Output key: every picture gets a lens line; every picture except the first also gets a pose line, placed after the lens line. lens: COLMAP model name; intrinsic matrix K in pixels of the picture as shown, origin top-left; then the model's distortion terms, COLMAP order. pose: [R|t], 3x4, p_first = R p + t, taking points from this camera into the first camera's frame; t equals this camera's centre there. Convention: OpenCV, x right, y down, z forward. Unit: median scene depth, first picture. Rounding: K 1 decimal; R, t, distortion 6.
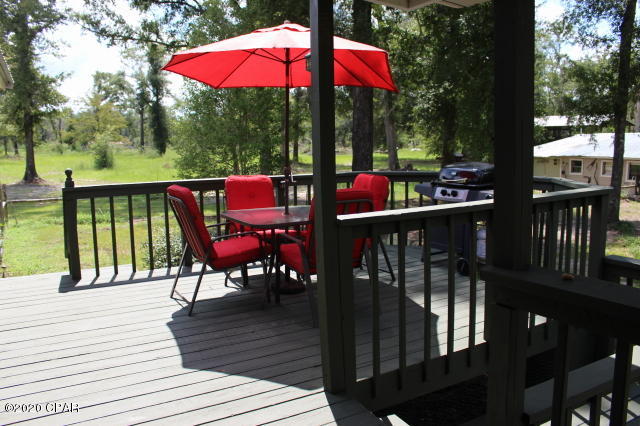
lens RADIAL K [[533.4, 0, 320.0], [0, 533.4, 213.0], [0, 0, 1]] dist [-0.175296, 0.172831]
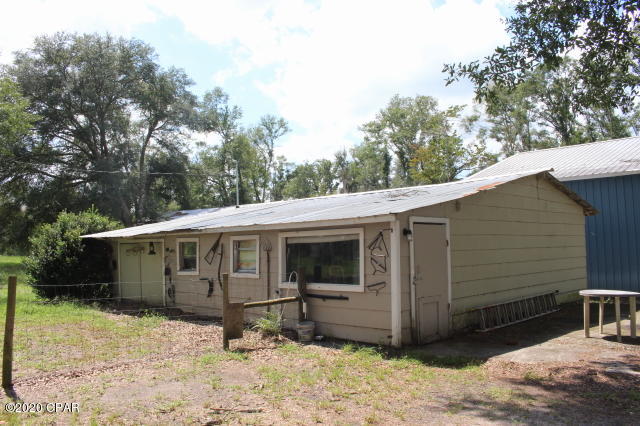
lens RADIAL K [[533.4, 0, 320.0], [0, 533.4, 213.0], [0, 0, 1]] dist [-0.175296, 0.172831]
pose [[0.891162, 0.043716, 0.451575, 0.405213], [0.055662, 0.977292, -0.204457, -0.029970], [-0.450258, 0.207340, 0.868492, 0.574899]]
